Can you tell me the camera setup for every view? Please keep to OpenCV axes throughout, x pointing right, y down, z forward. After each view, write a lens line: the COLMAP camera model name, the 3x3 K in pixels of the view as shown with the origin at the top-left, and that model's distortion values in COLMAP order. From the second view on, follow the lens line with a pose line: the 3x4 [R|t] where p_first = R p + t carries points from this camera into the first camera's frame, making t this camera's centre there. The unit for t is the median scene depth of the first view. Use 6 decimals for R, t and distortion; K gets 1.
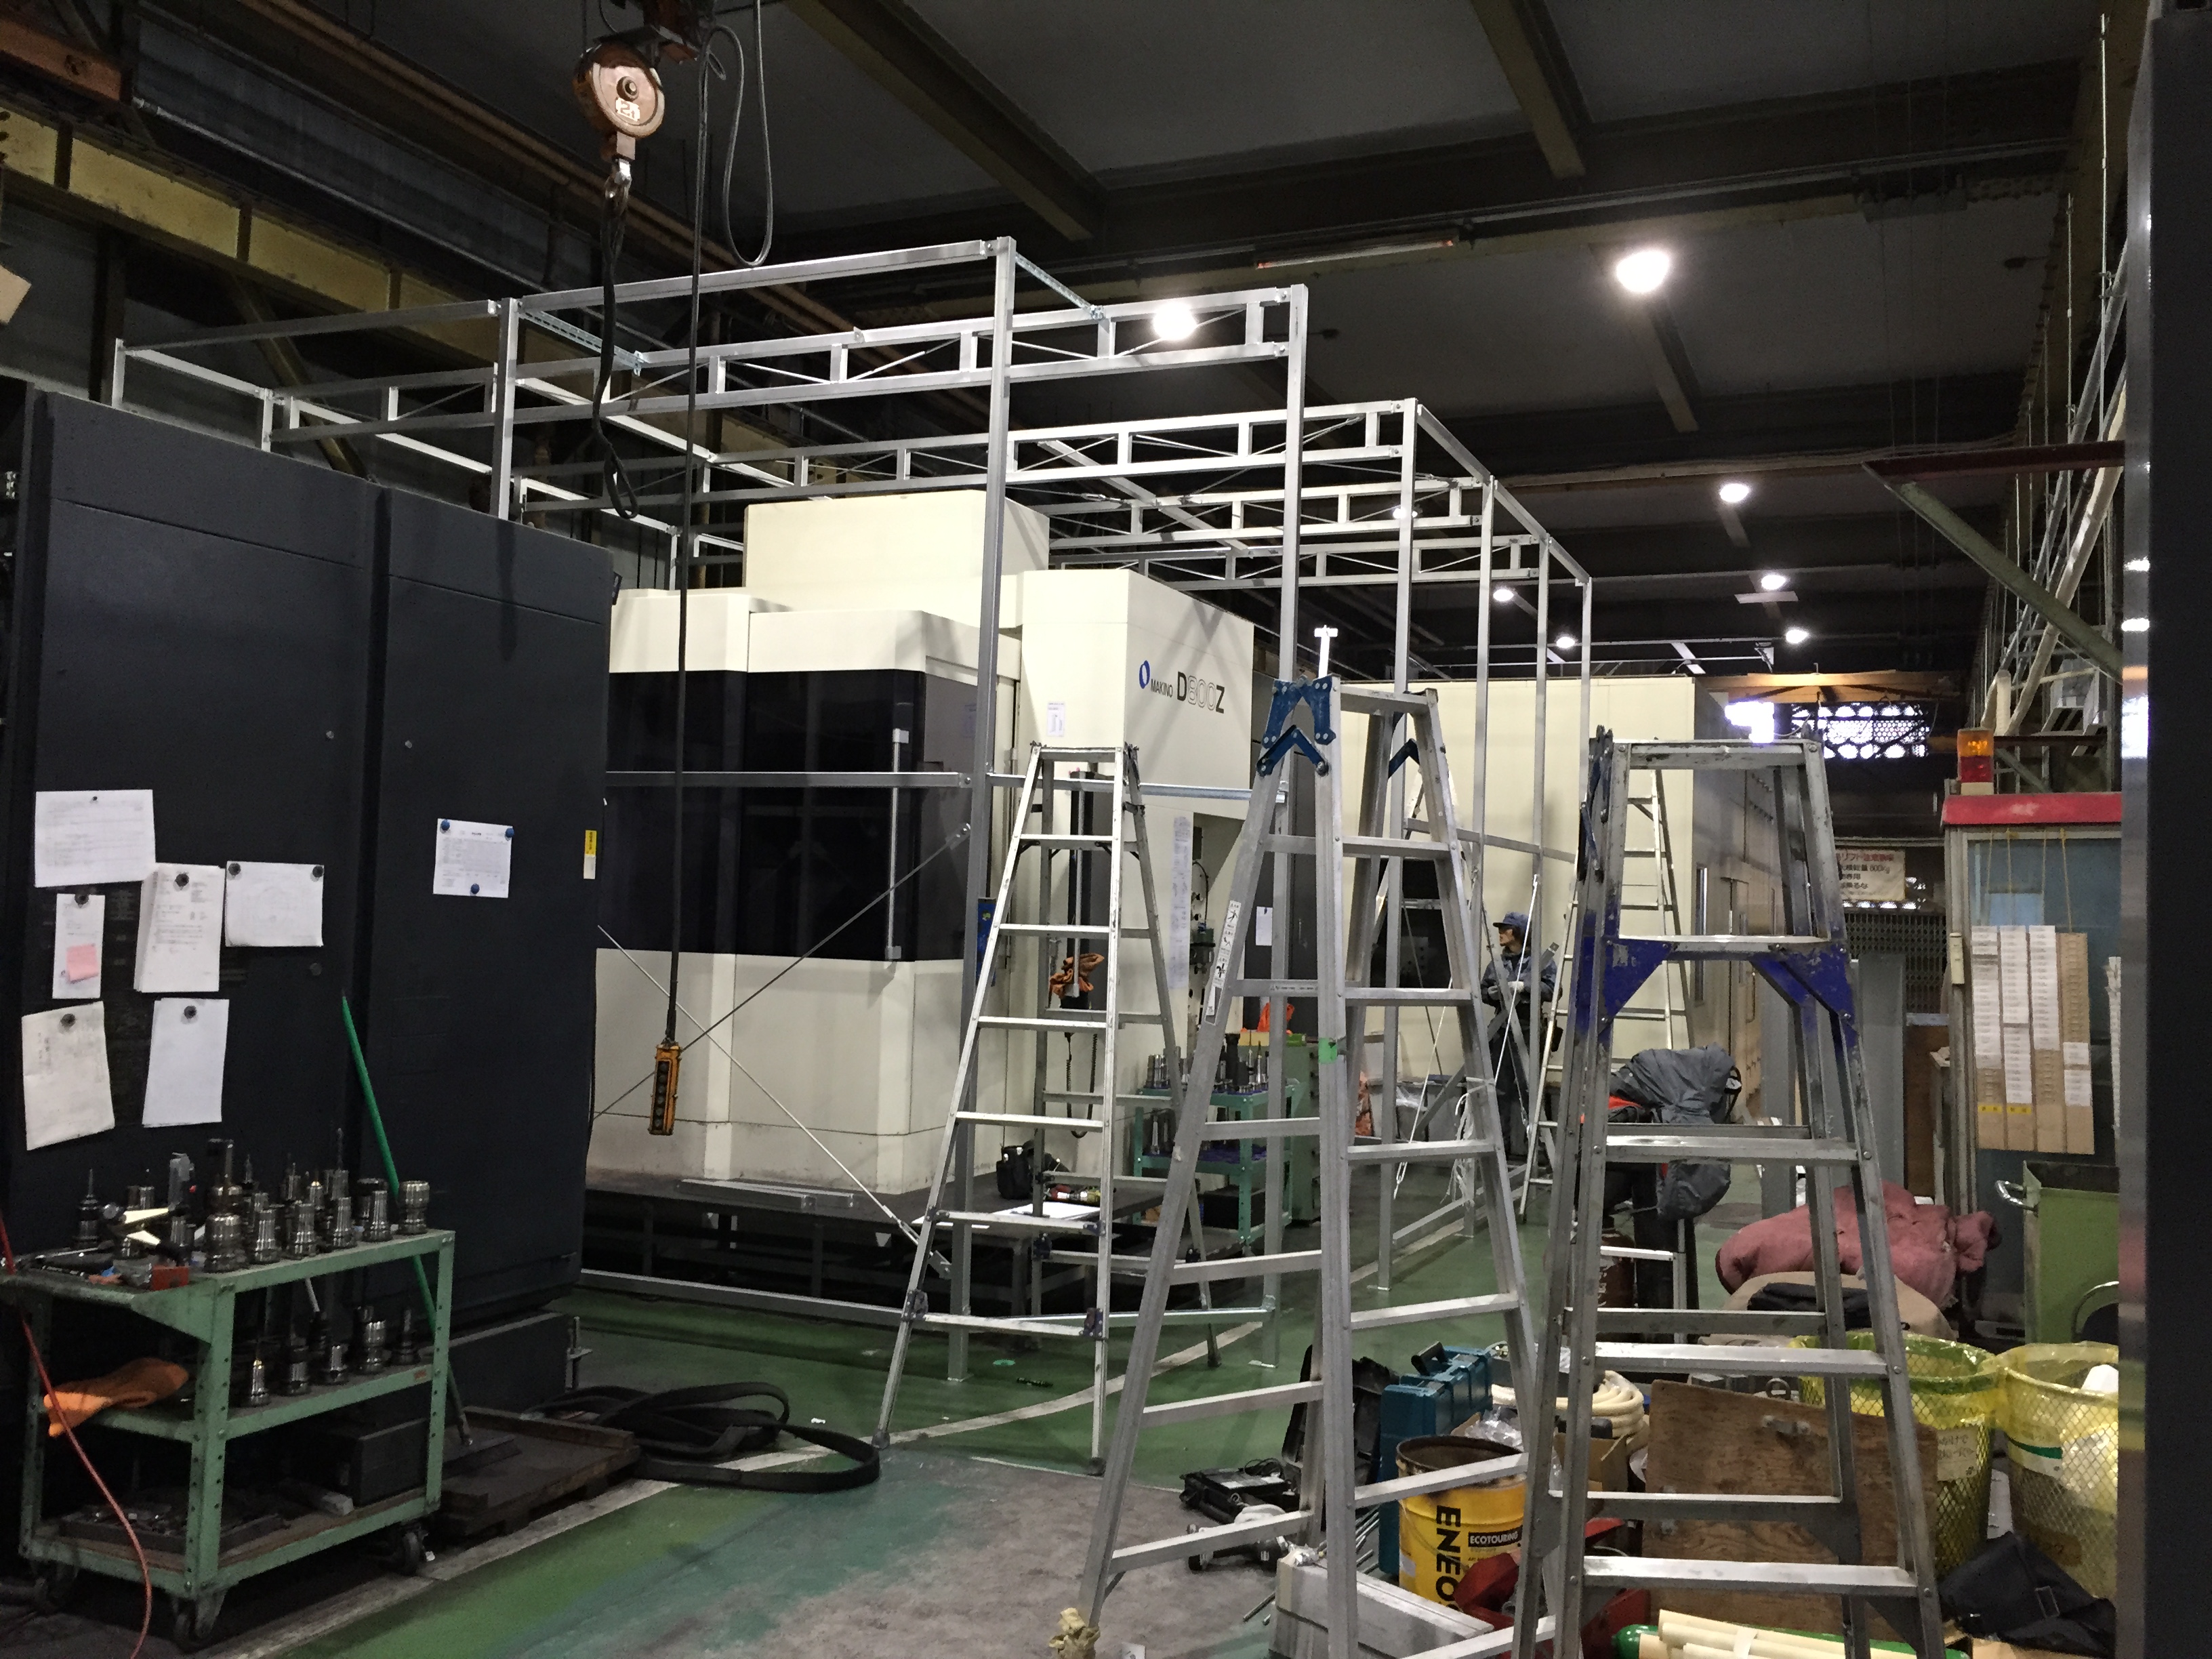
lens RADIAL K [[1880.9, 0, 1101.1], [0, 1880.9, 834.4], [0, 0, 1]] dist [0.062018, -0.038552]
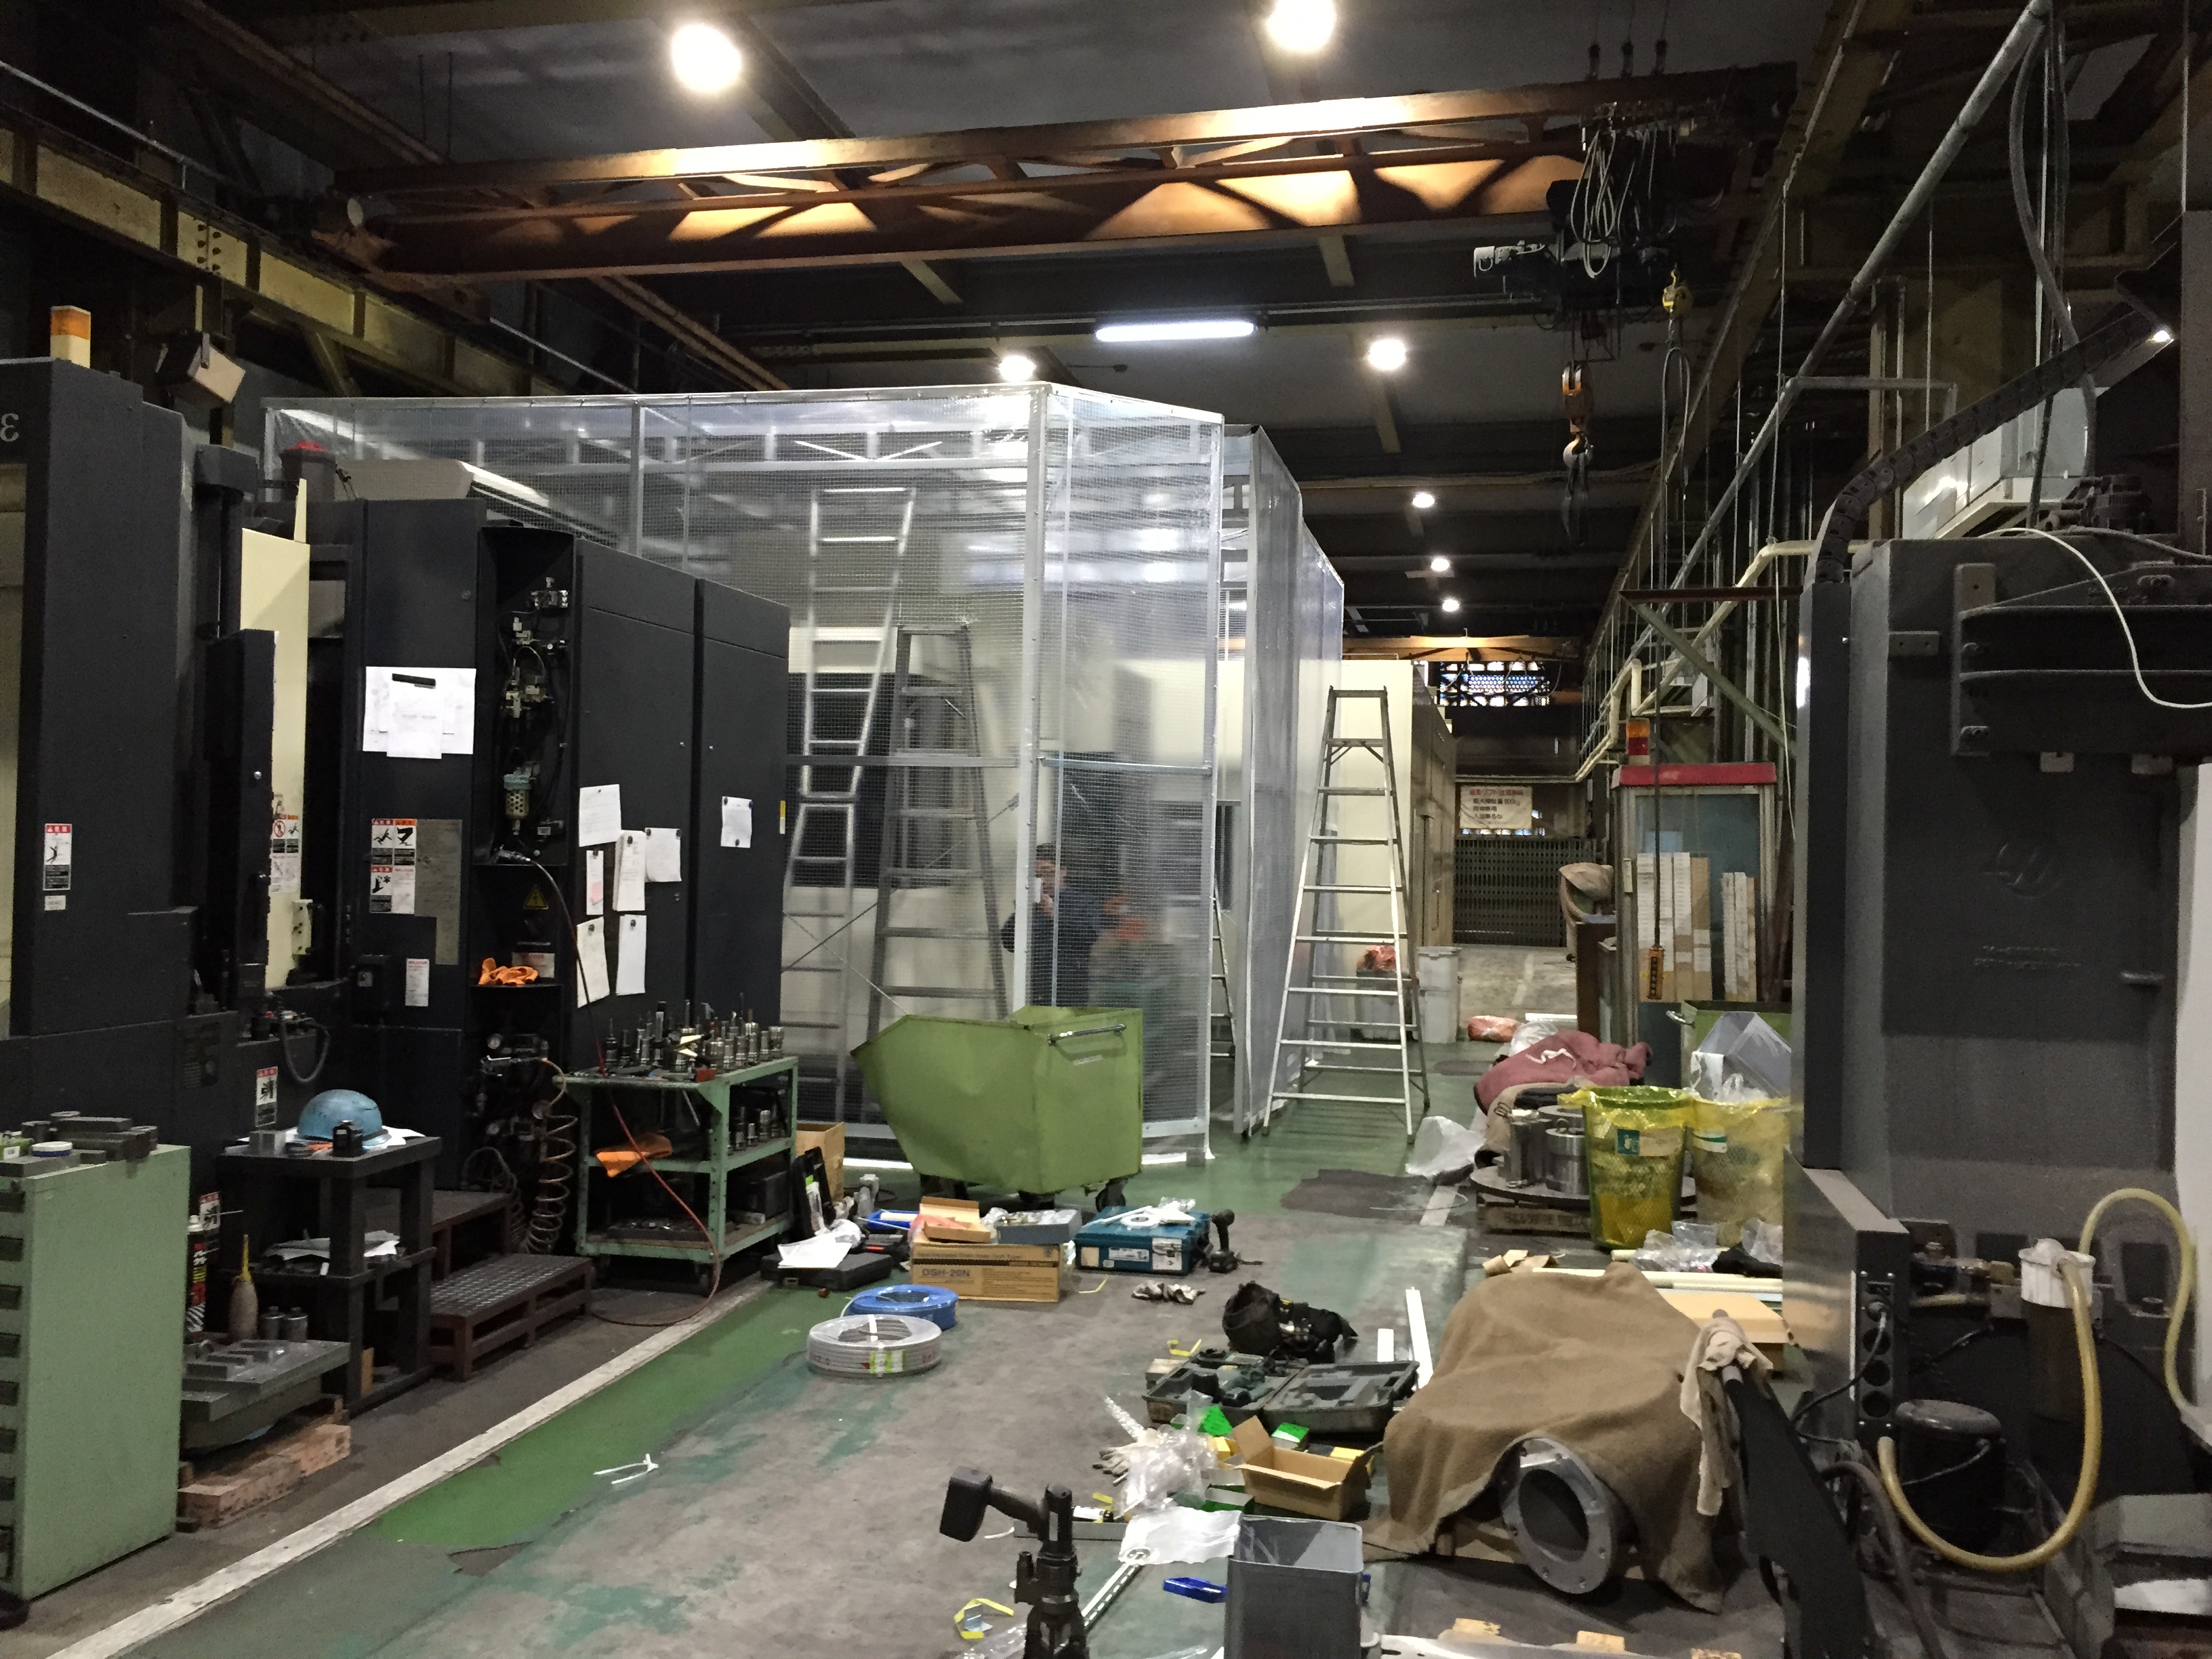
lens RADIAL K [[1880.9, 0, 1102.6], [0, 1880.9, 840.1], [0, 0, 1]] dist [0.062018, -0.038552]
pose [[0.981023, -0.010005, 0.193636, -0.239353], [0.002131, 0.999164, 0.040826, -0.023486], [-0.193882, -0.039639, 0.980224, -0.366687]]
